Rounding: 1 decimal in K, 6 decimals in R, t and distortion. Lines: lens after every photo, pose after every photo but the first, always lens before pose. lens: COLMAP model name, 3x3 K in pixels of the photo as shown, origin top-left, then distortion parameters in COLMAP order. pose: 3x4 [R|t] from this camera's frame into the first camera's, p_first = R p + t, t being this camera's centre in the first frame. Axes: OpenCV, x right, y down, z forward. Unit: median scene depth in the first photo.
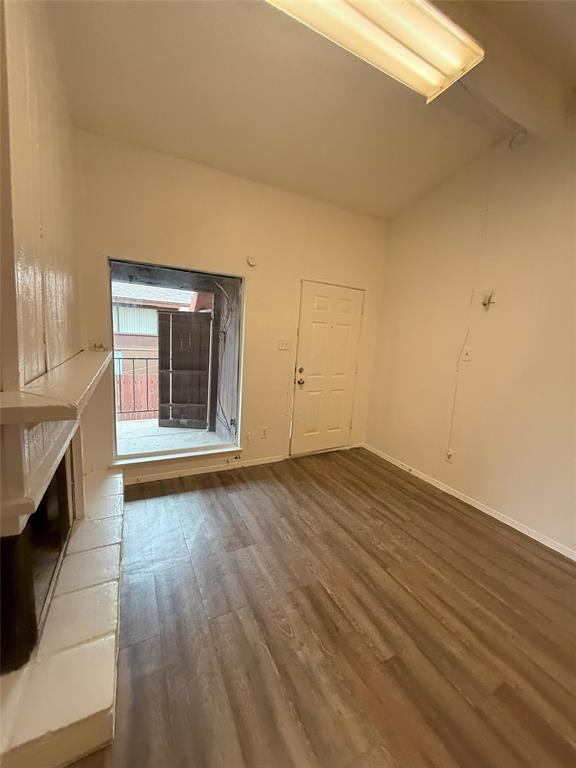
lens RADIAL K [[306.0, 0, 290.6], [0, 306.0, 384.3], [0, 0, 1]] dist [0.000095, 0.000598]
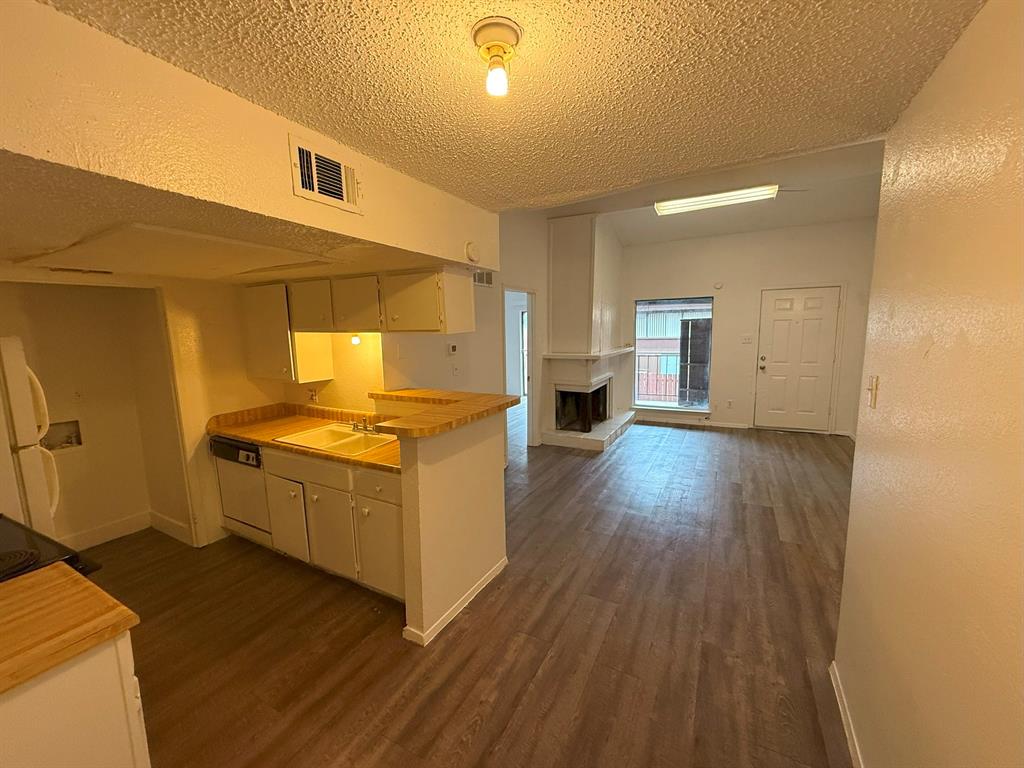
lens RADIAL K [[408.0, 0, 509.9], [0, 408.0, 384.7], [0, 0, 1]] dist [0.000095, 0.000598]
pose [[0.554719, 0.037626, -0.831187, 1.528330], [-0.079932, 0.996766, -0.008224, 0.286030], [0.828189, 0.071001, 0.555933, -1.452461]]
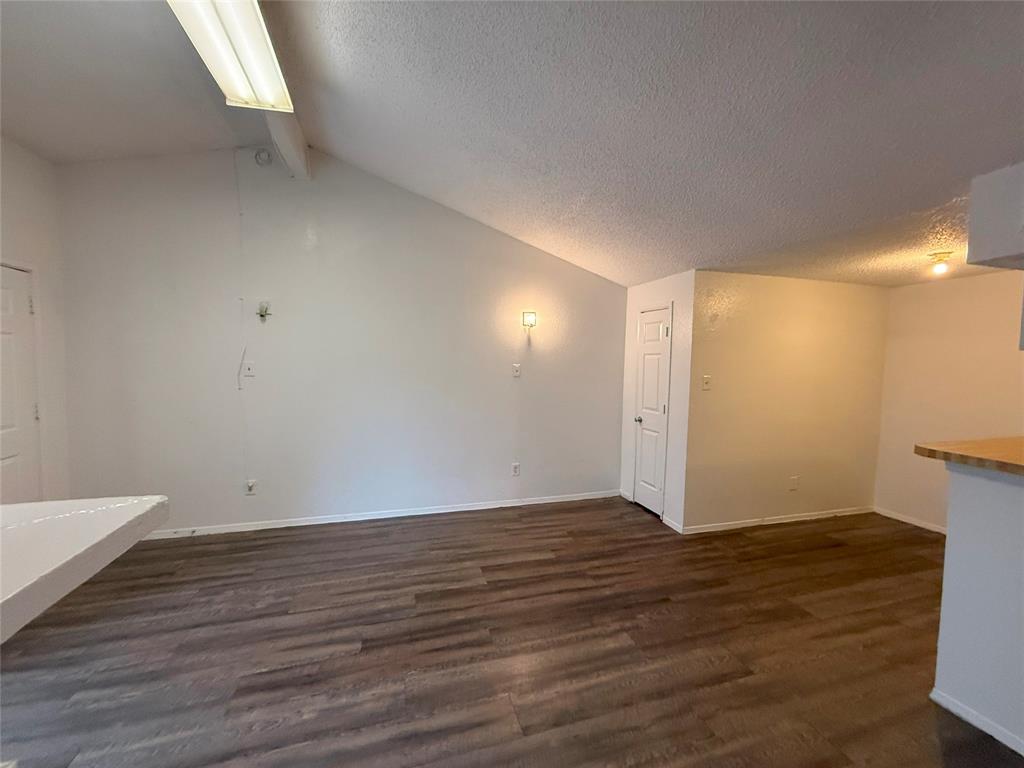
lens RADIAL K [[408.0, 0, 510.1], [0, 408.0, 387.2], [0, 0, 1]] dist [0.000095, 0.000598]
pose [[0.185939, -0.128328, 0.974145, -0.654667], [0.157991, 0.982439, 0.099264, -0.063001], [-0.969776, 0.135450, 0.202948, 0.037680]]
